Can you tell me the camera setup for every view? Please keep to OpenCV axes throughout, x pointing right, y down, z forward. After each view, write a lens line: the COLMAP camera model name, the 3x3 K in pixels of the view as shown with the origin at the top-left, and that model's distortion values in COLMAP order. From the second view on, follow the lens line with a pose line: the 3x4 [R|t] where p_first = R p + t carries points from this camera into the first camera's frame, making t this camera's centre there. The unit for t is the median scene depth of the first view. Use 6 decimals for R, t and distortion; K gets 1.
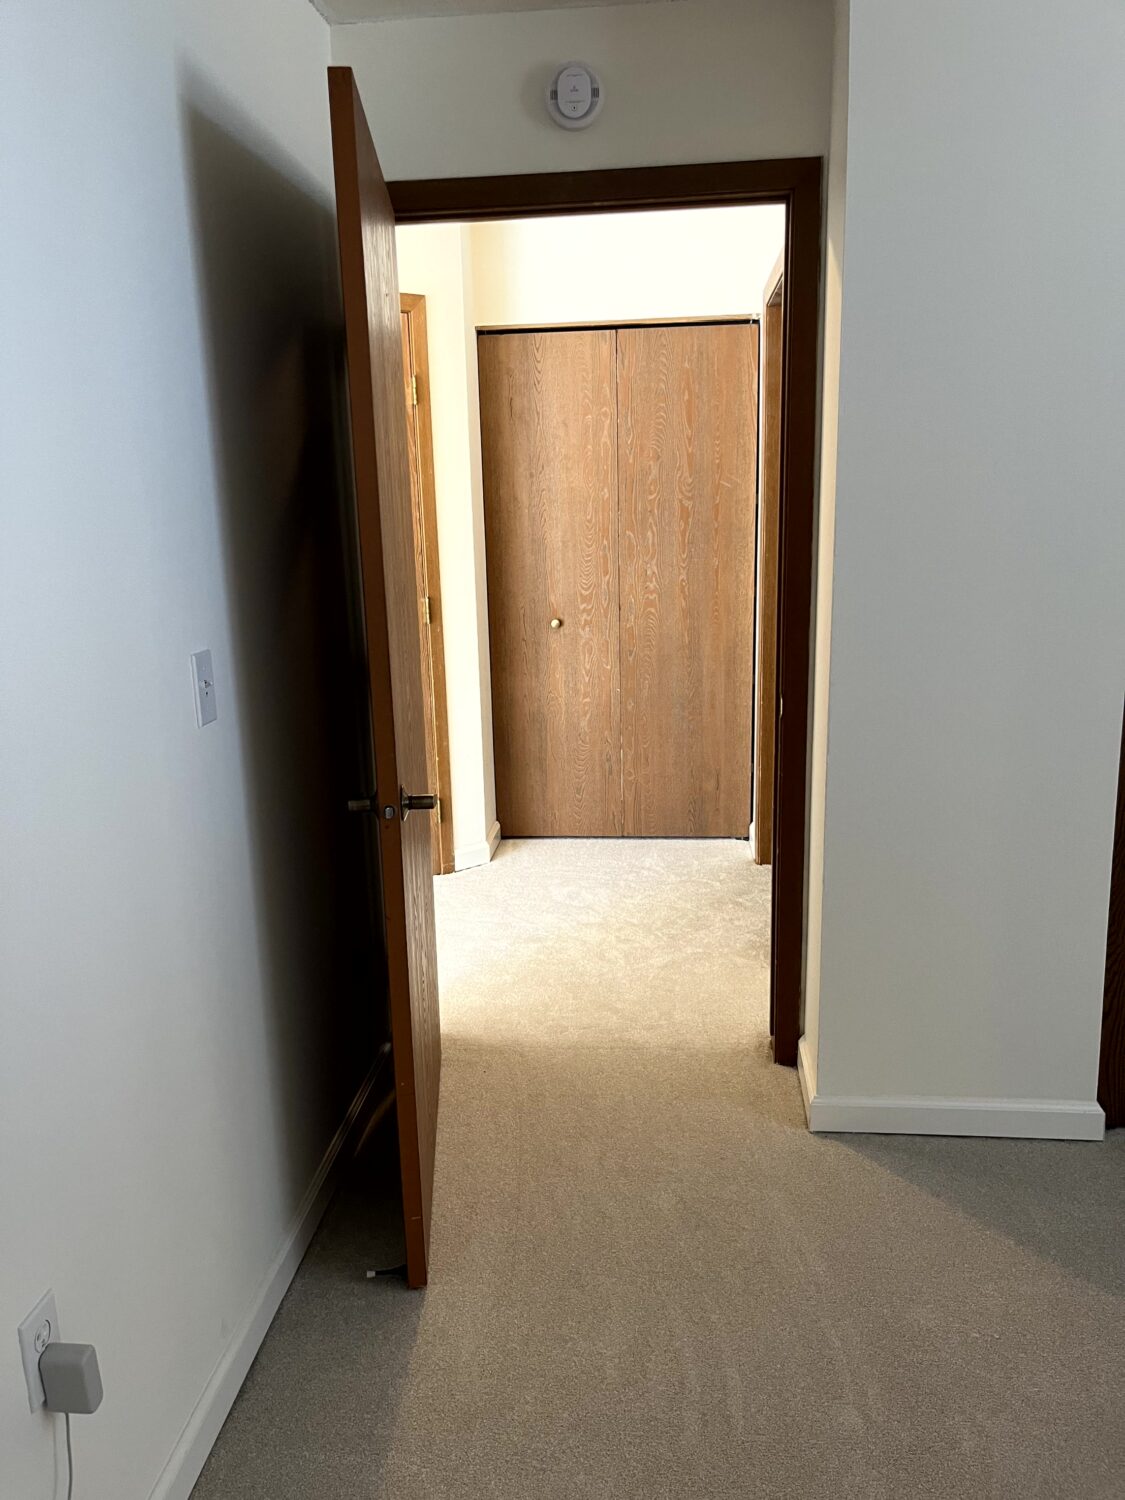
lens RADIAL K [[1159.3, 0, 562.5], [0, 1159.3, 750.0], [0, 0, 1]] dist [0.028268, -0.006970]
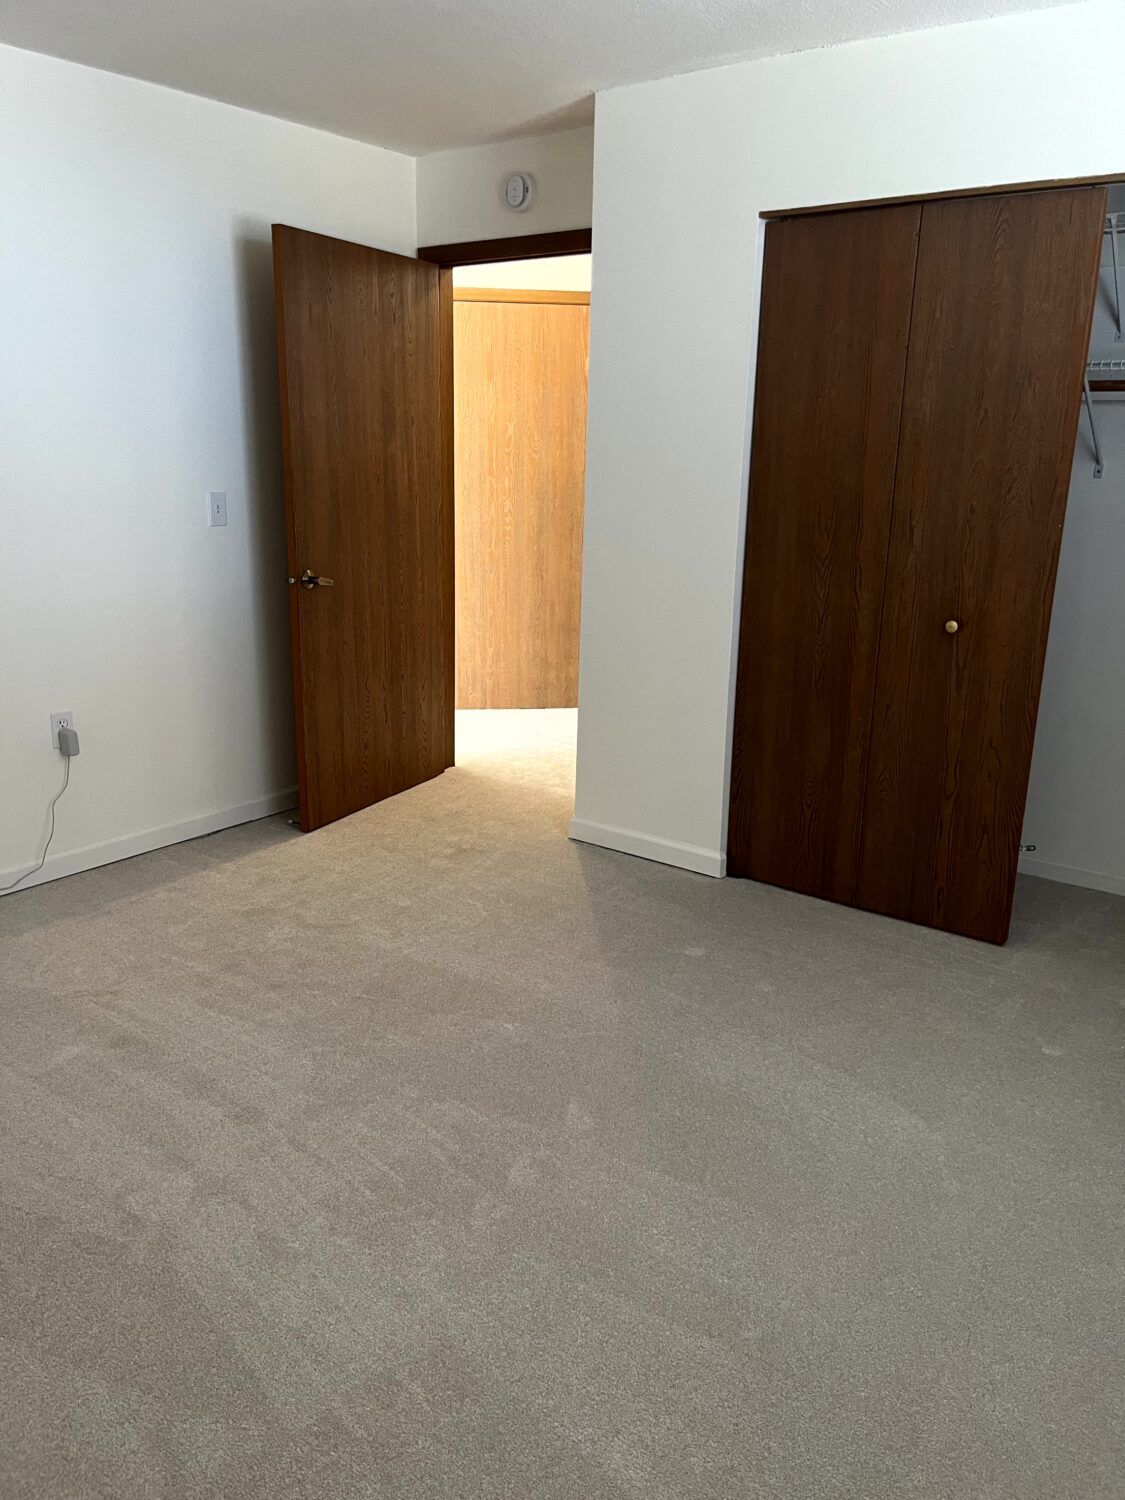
lens RADIAL K [[1135.9, 0, 562.9], [0, 1135.9, 772.3], [0, 0, 1]] dist [0.001503, -0.008003]
pose [[0.841851, 0.179779, -0.508887, 0.802345], [-0.153073, 0.983706, 0.094294, 0.074691], [0.517548, -0.001485, 0.855653, -0.280721]]
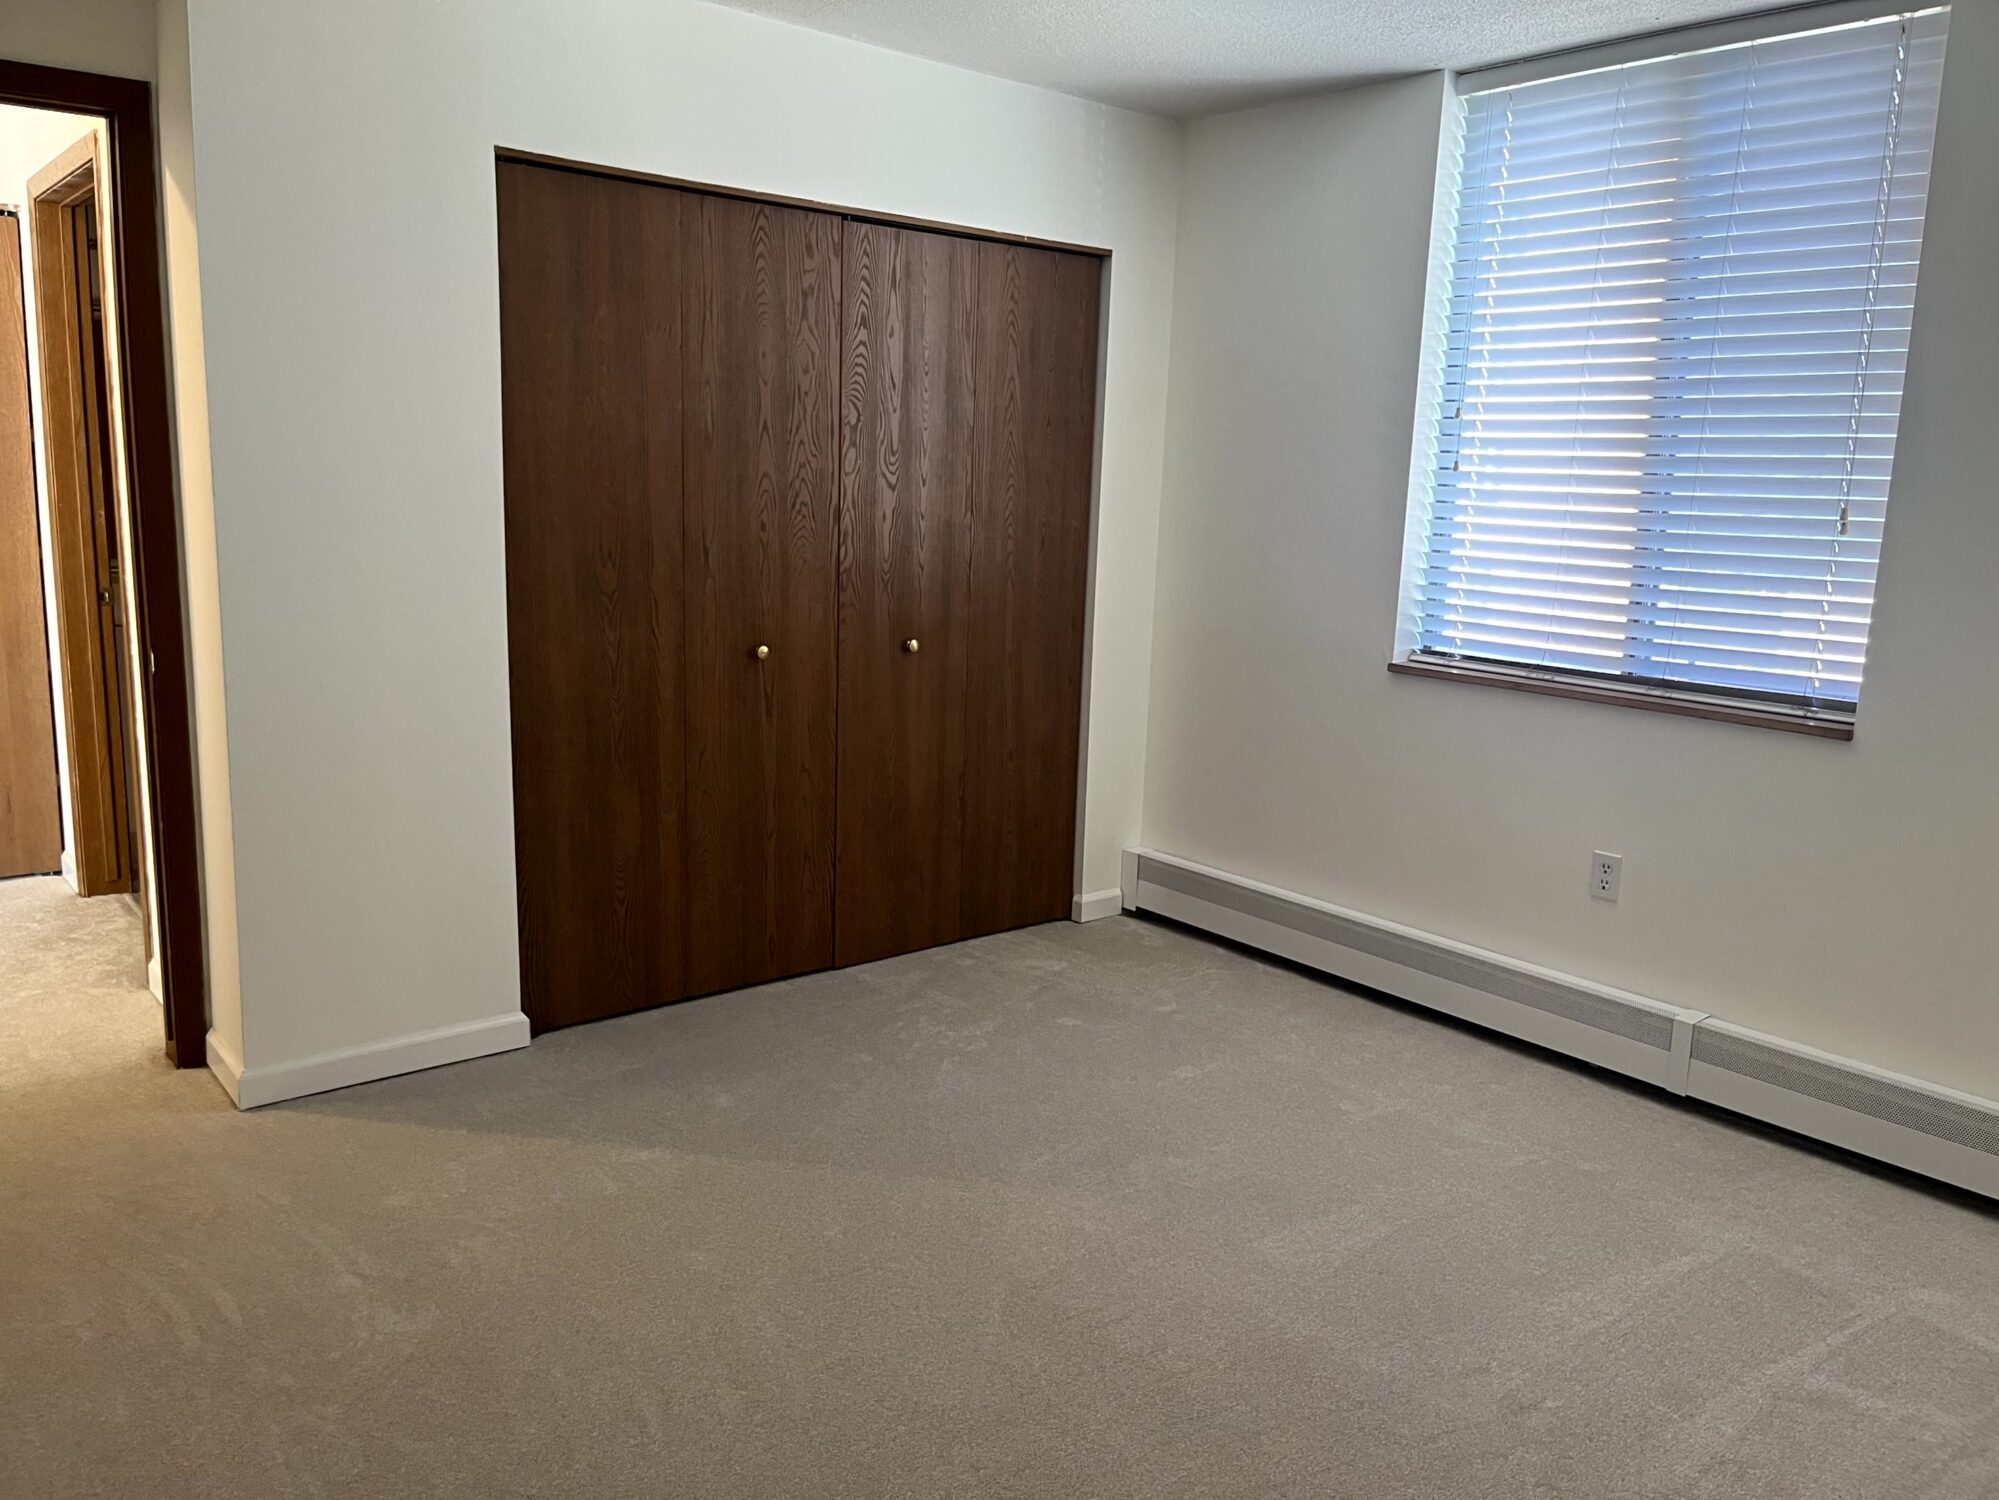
lens RADIAL K [[1503.5, 0, 999.3], [0, 1503.5, 756.8], [0, 0, 1]] dist [0.003148, -0.011062]
pose [[0.708360, -0.090928, 0.699970, -0.141740], [0.106278, 0.994102, 0.021585, 0.069016], [-0.697805, 0.059101, 0.713846, -0.244836]]
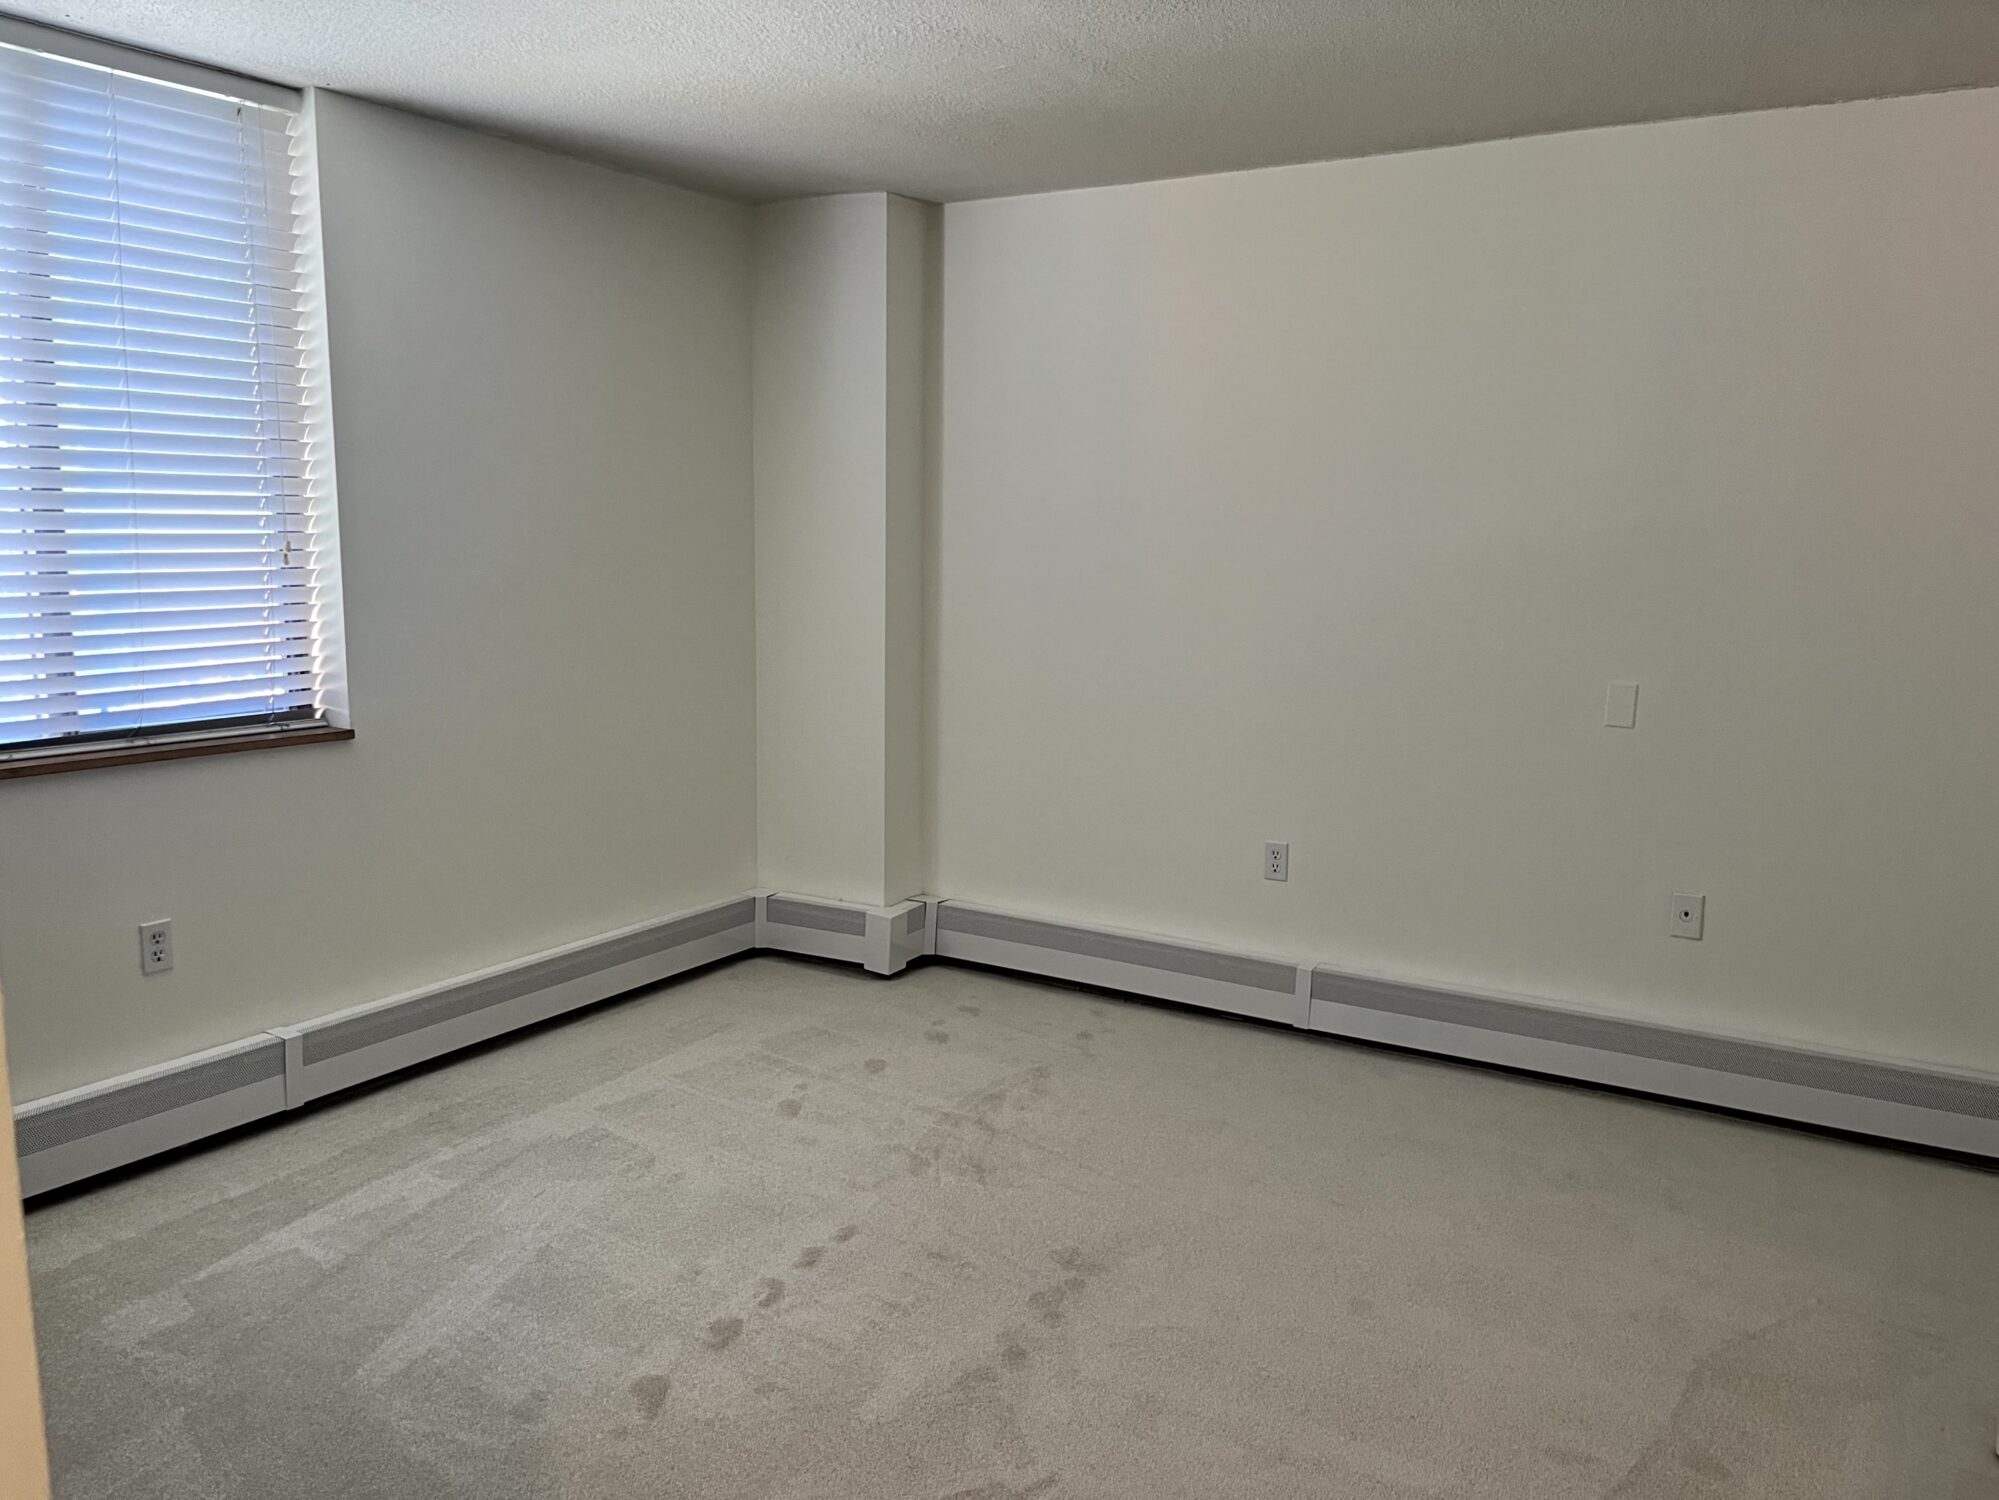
lens RADIAL K [[1505.8, 0, 999.5], [0, 1505.8, 750.0], [0, 0, 1]] dist [0.007651, -0.008219]
pose [[-0.894971, -0.052997, 0.442965, -0.017362], [0.104373, 0.940489, 0.323398, -0.169674], [-0.433743, 0.335666, -0.836179, 0.803536]]
